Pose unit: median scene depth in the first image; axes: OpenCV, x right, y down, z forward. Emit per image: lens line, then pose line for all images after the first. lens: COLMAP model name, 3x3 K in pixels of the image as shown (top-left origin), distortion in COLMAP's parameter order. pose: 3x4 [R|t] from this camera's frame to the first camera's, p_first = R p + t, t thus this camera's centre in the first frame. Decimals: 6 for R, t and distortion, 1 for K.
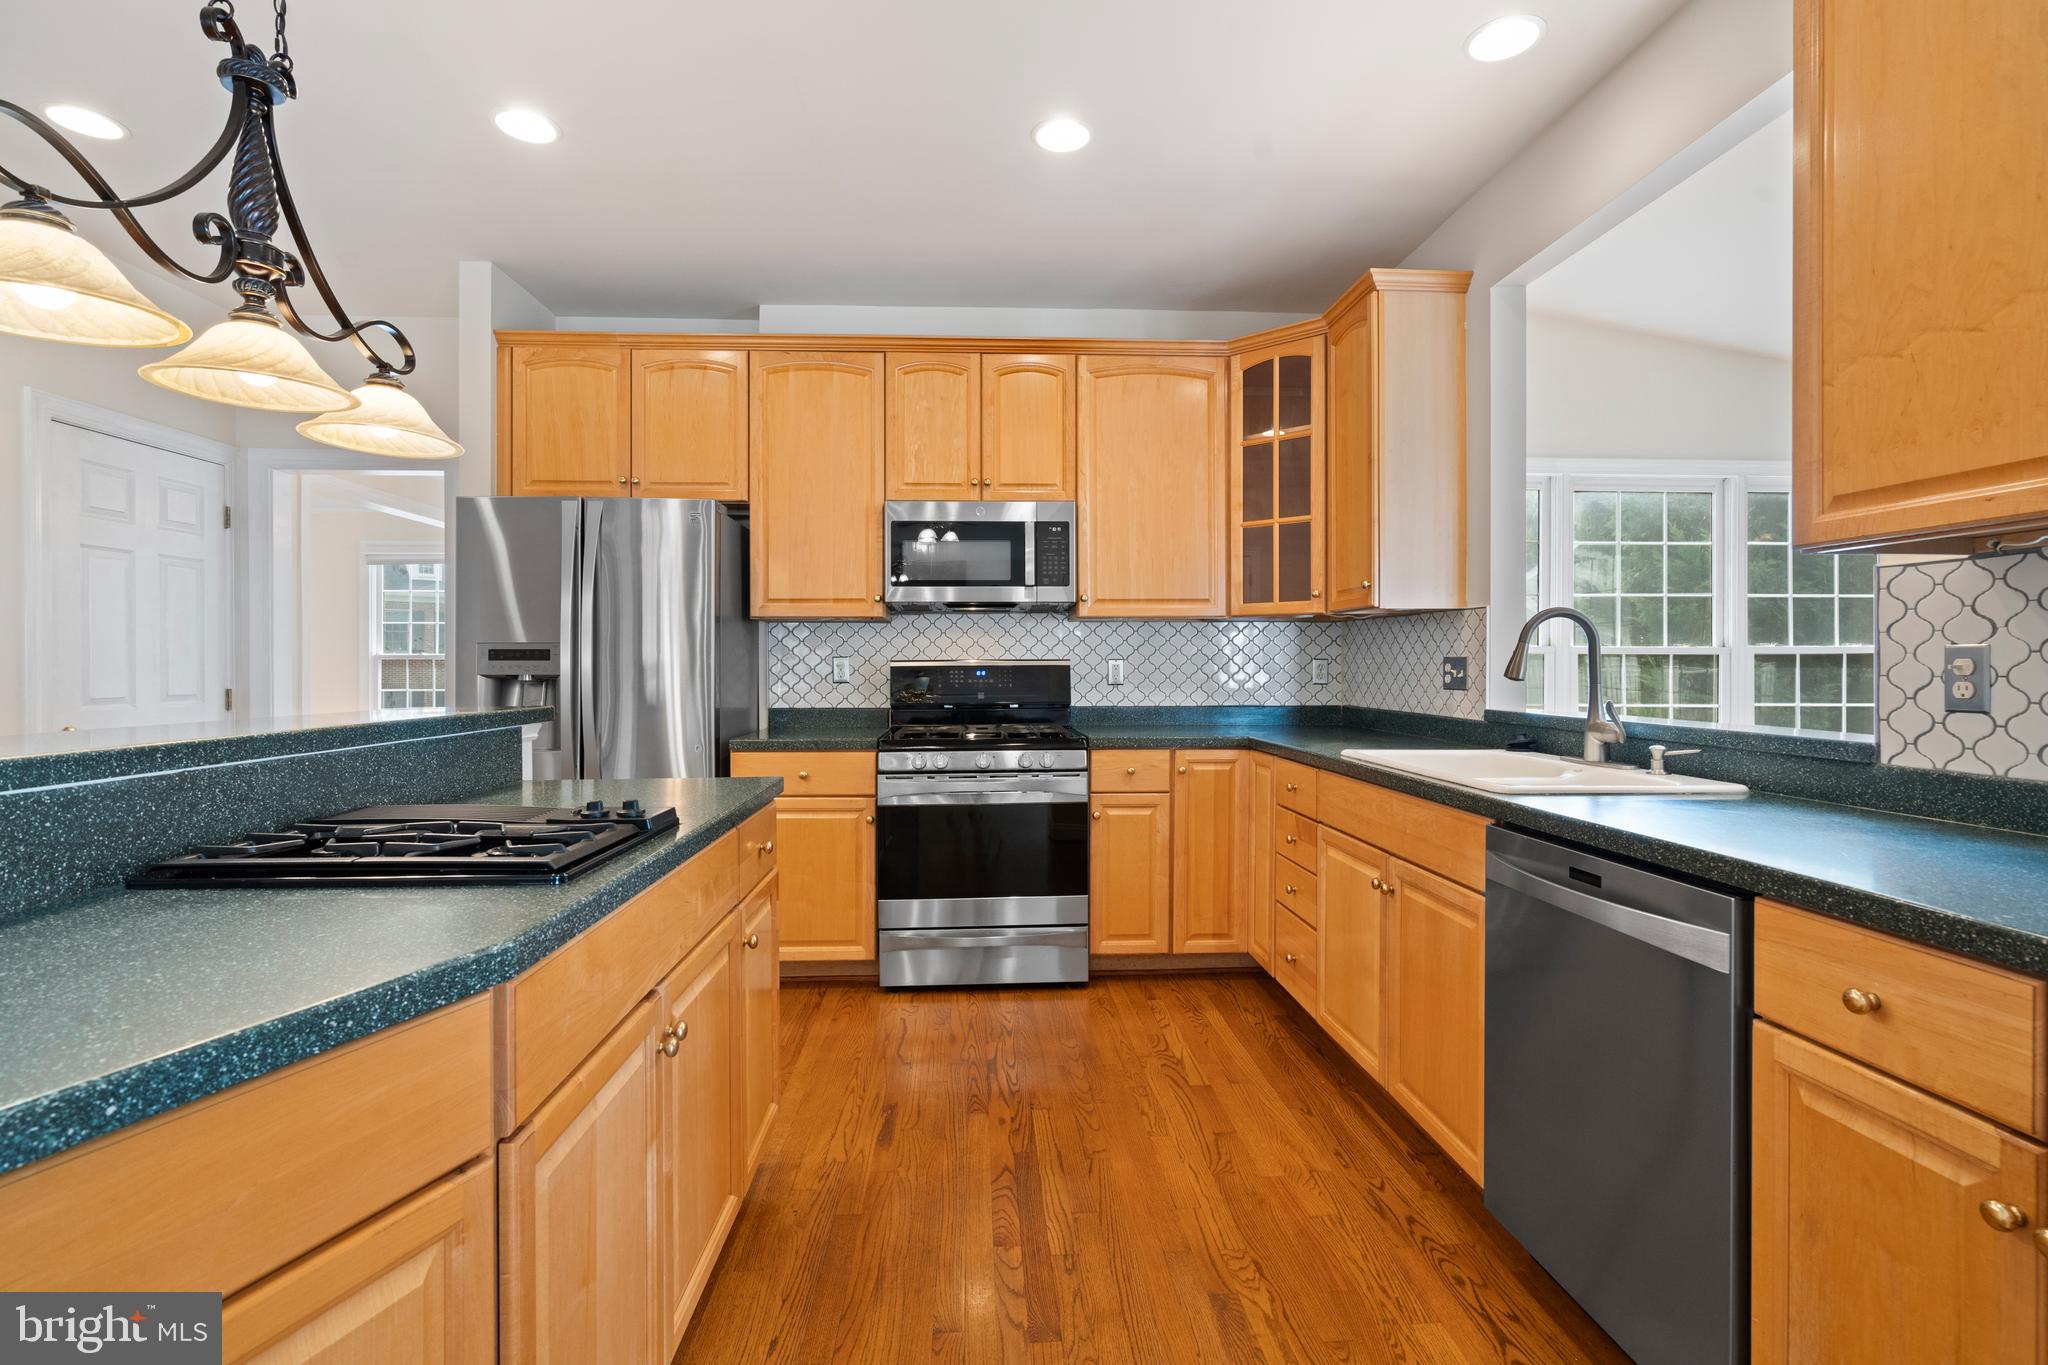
lens RADIAL K [[928.2, 0, 1021.9], [0, 928.2, 665.0], [0, 0, 1]] dist [-0.004858, 0.001586]
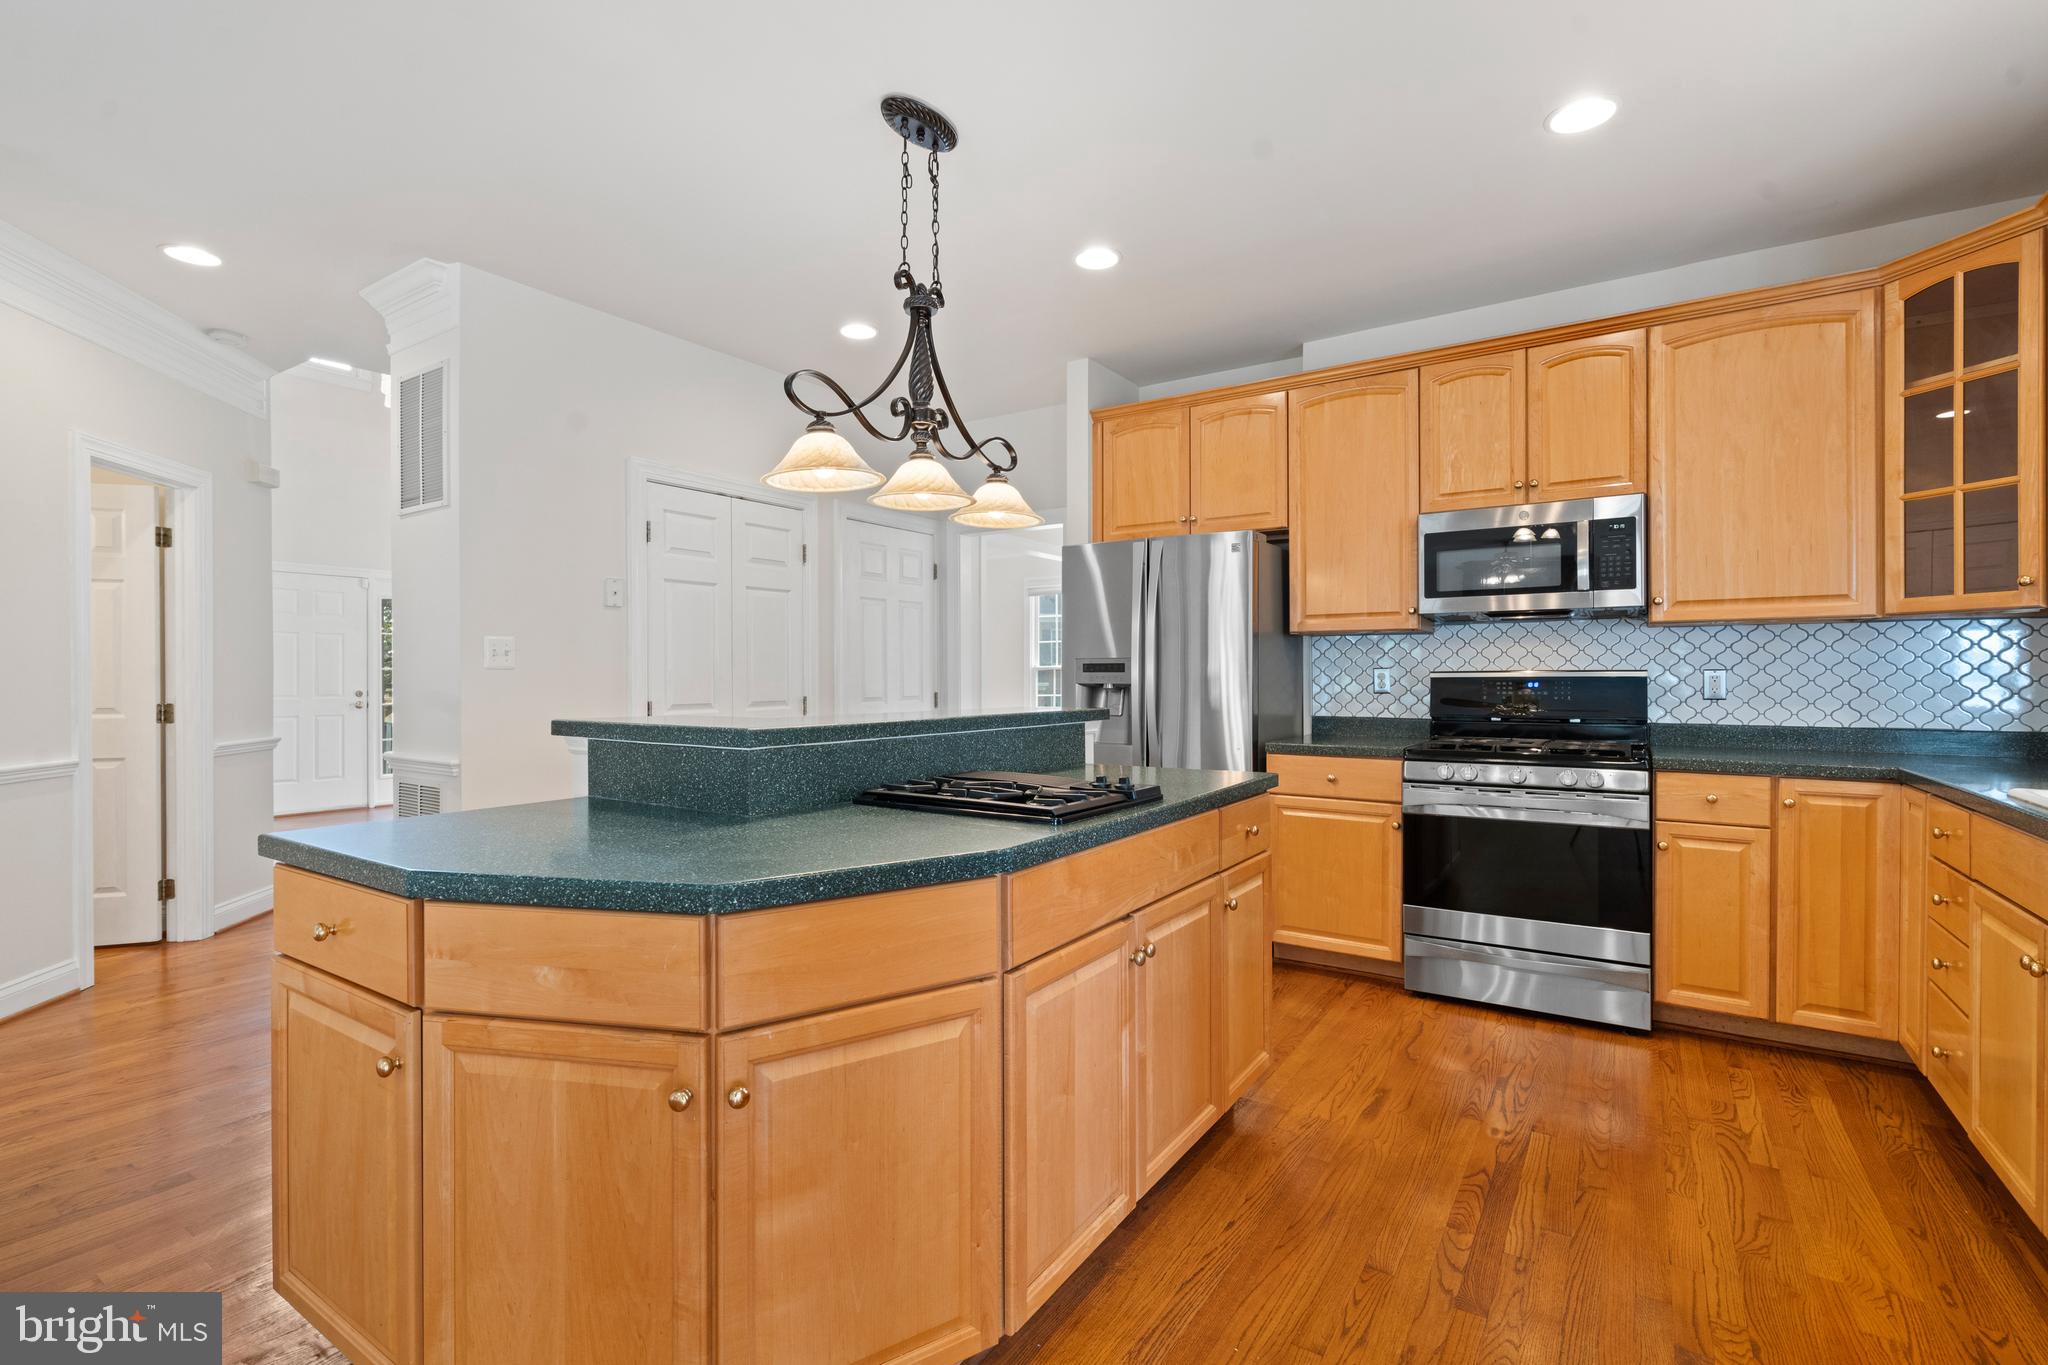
lens RADIAL K [[928.2, 0, 1019.8], [0, 928.2, 674.3], [0, 0, 1]] dist [-0.004858, 0.001586]
pose [[0.801329, 0.000478, -0.598224, 0.122194], [-0.000542, 1.000000, 0.000073, -0.001741], [0.598224, 0.000265, 0.801329, -0.080873]]
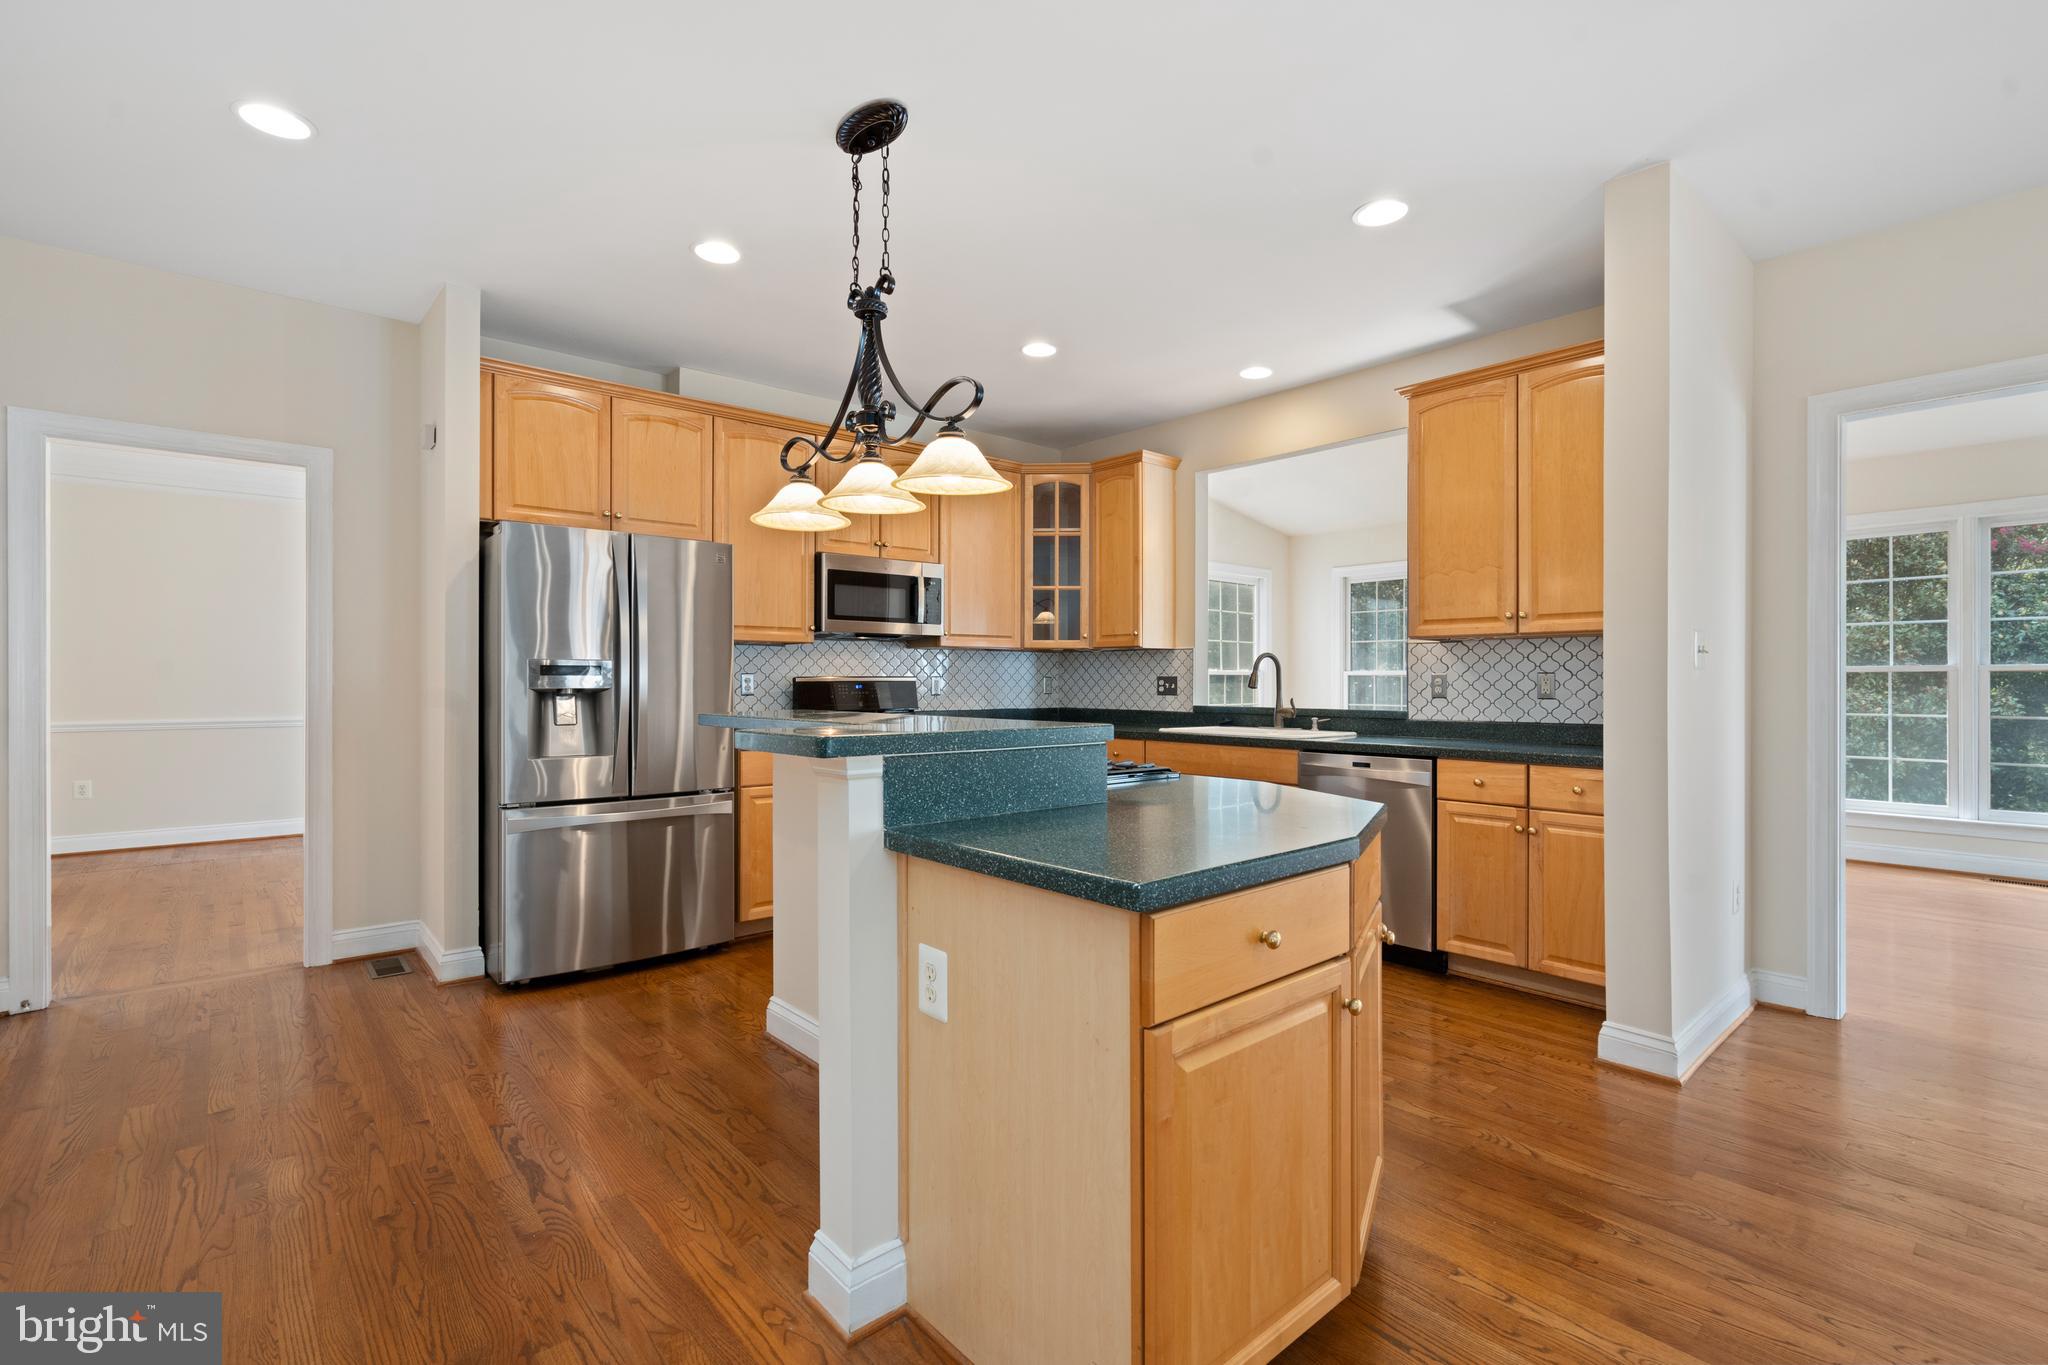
lens RADIAL K [[928.2, 0, 1020.7], [0, 928.2, 682.9], [0, 0, 1]] dist [-0.004858, 0.001586]
pose [[0.789163, -0.000378, 0.614184, -0.799567], [-0.000905, 0.999998, 0.001779, 0.000967], [-0.614183, -0.001960, 0.789161, -0.202433]]
